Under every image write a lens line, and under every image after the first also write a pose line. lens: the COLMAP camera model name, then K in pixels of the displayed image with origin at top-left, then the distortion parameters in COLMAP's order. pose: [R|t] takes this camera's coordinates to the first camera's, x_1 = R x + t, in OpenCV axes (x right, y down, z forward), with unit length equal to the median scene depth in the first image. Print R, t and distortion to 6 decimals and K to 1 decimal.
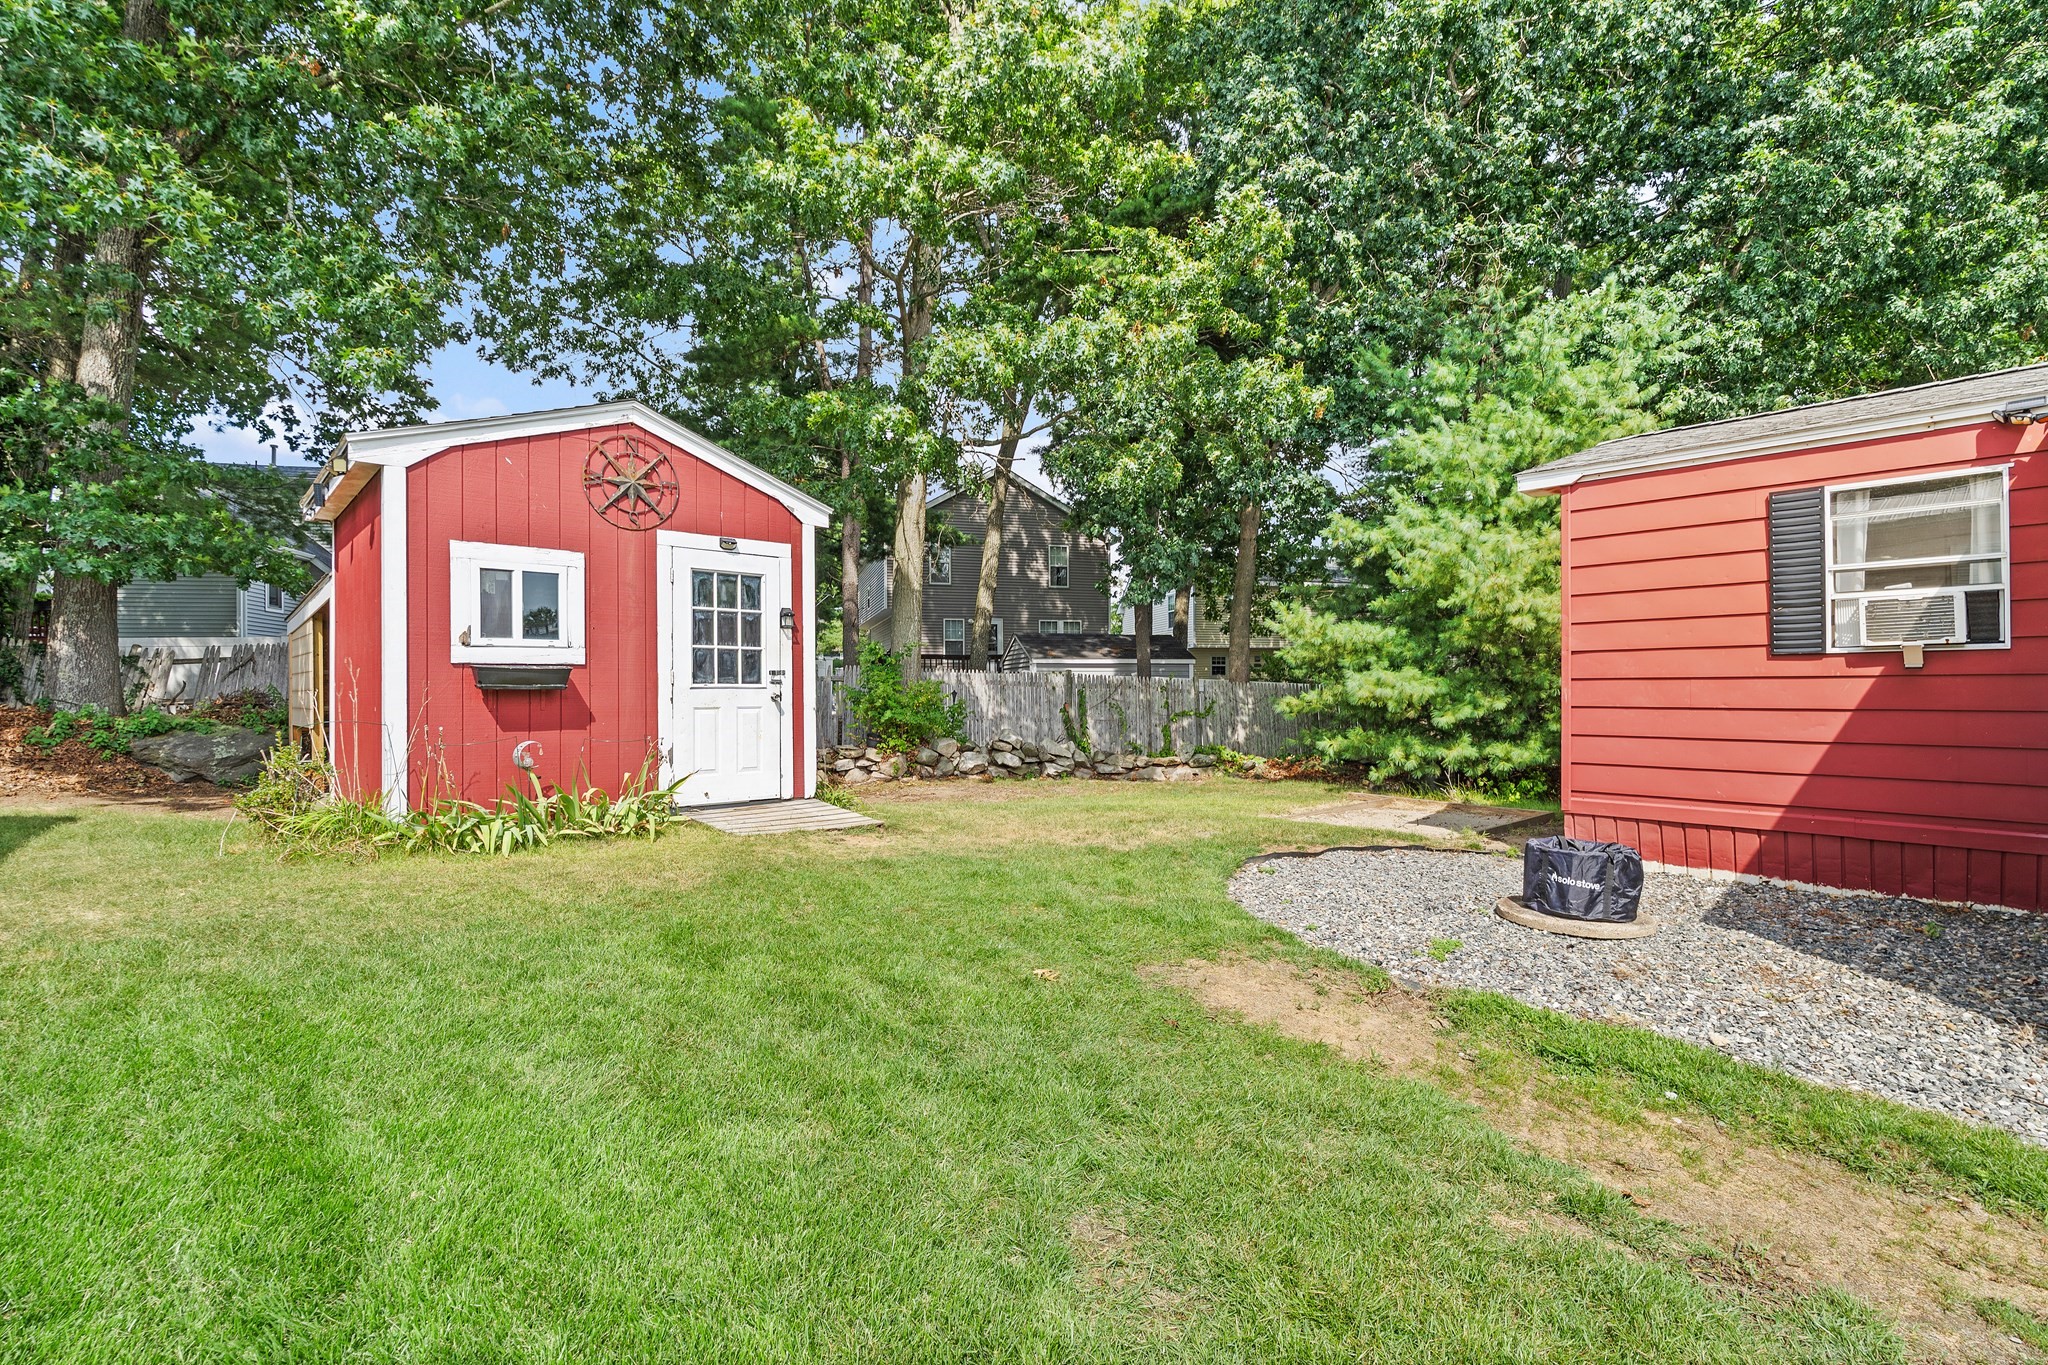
lens RADIAL K [[972.5, 0, 1066.2], [0, 972.5, 679.5], [0, 0, 1]] dist [-0.017337, -0.000555]
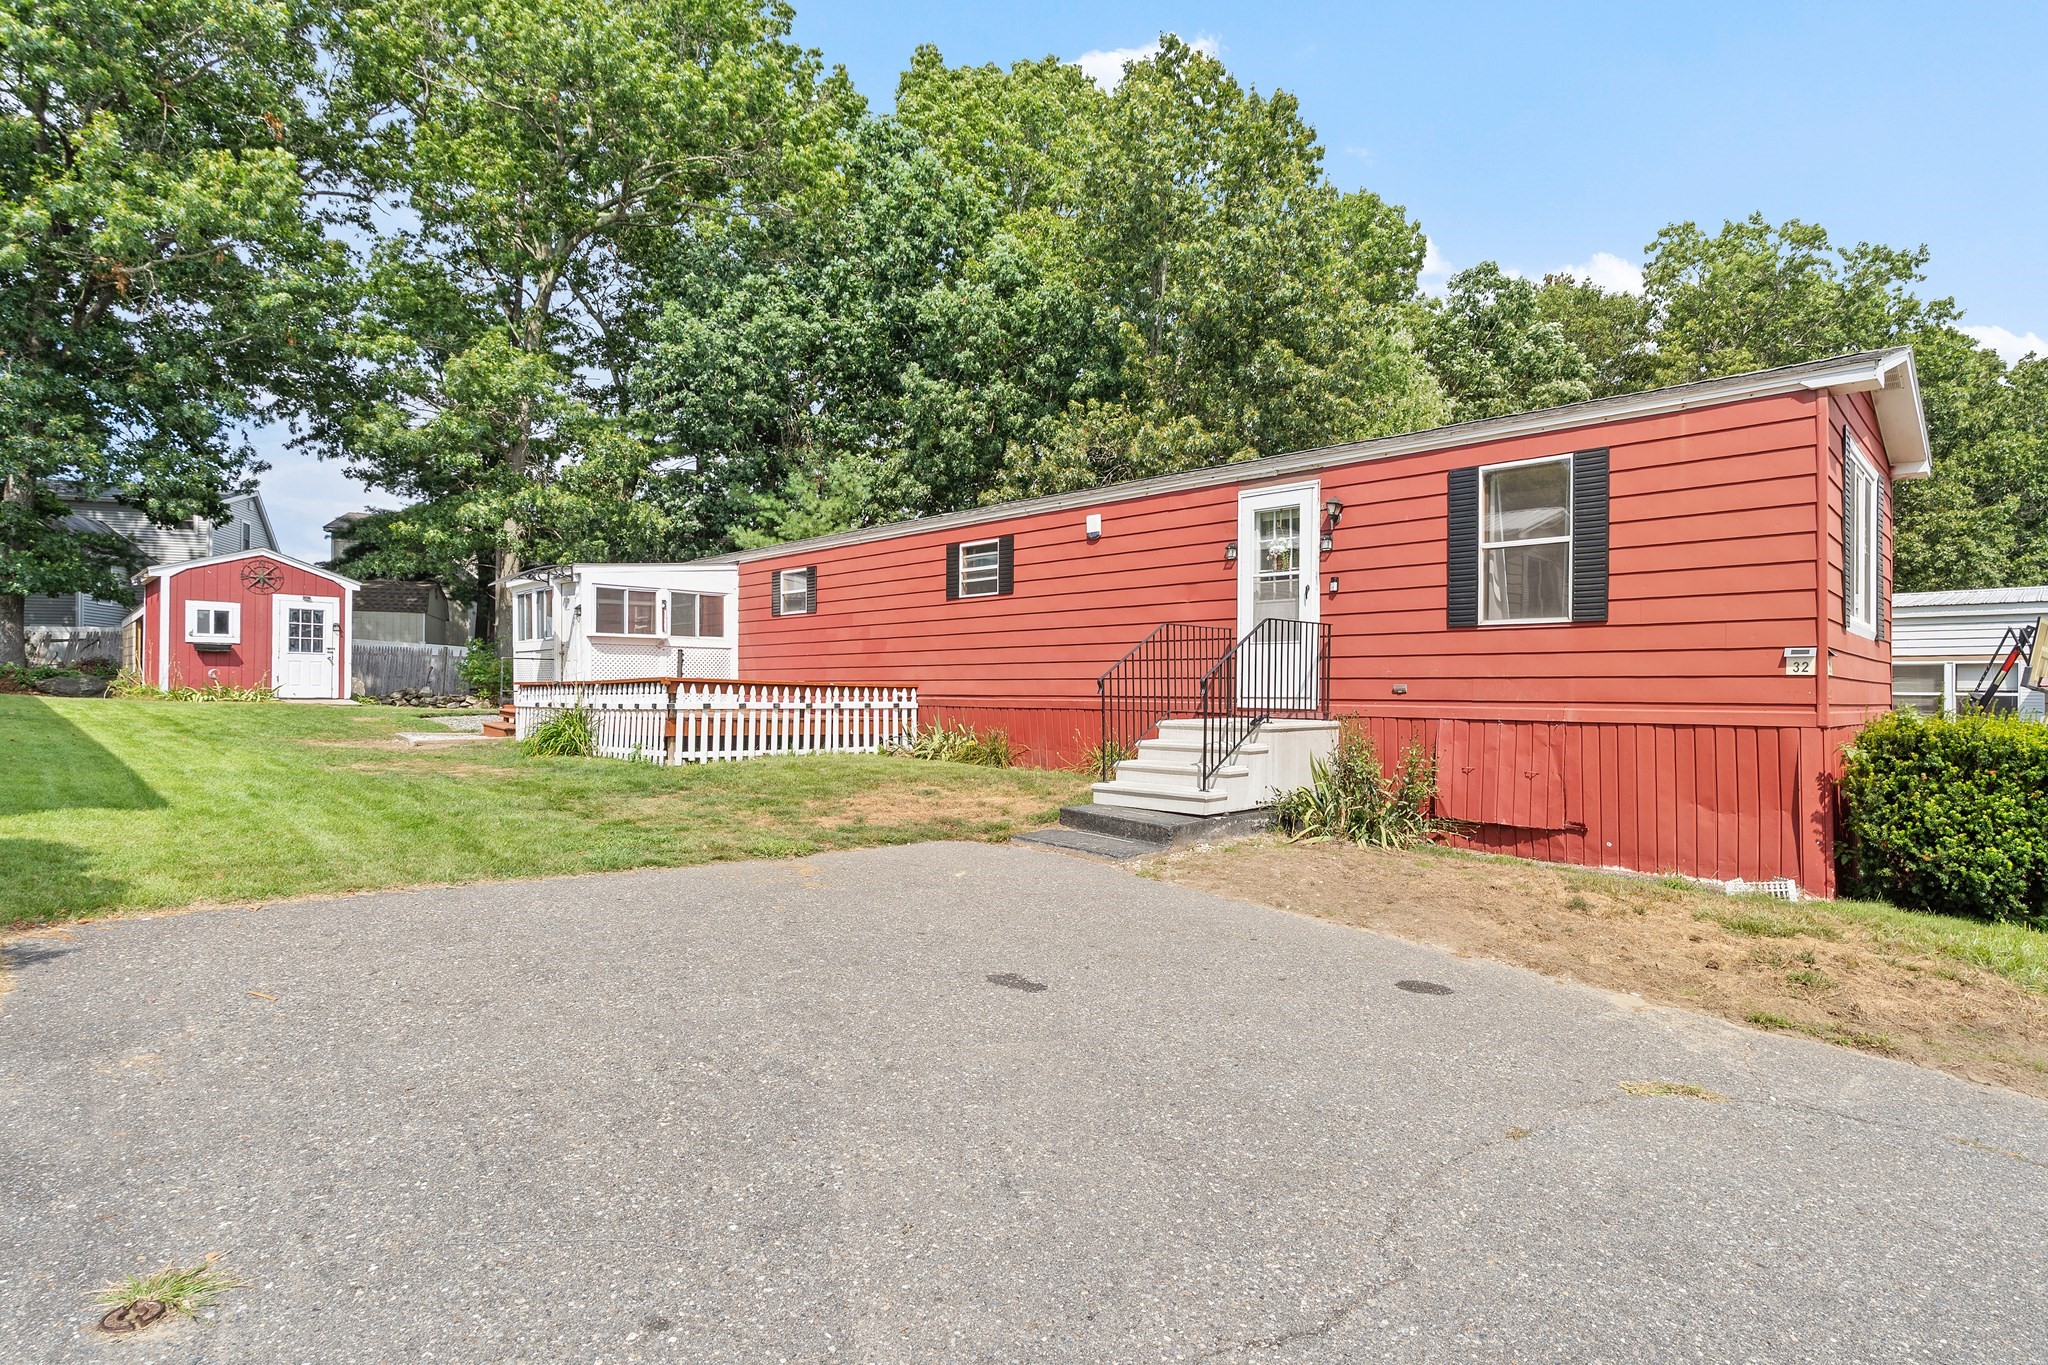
lens RADIAL K [[990.4, 0, 1104.9], [0, 990.4, 688.1], [0, 0, 1]] dist [-0.059179, 0.017871]
pose [[0.991286, 0.013393, 0.131044, 1.483054], [-0.014763, 0.999846, 0.009486, 0.046614], [-0.130897, -0.011338, 0.991331, -1.889015]]
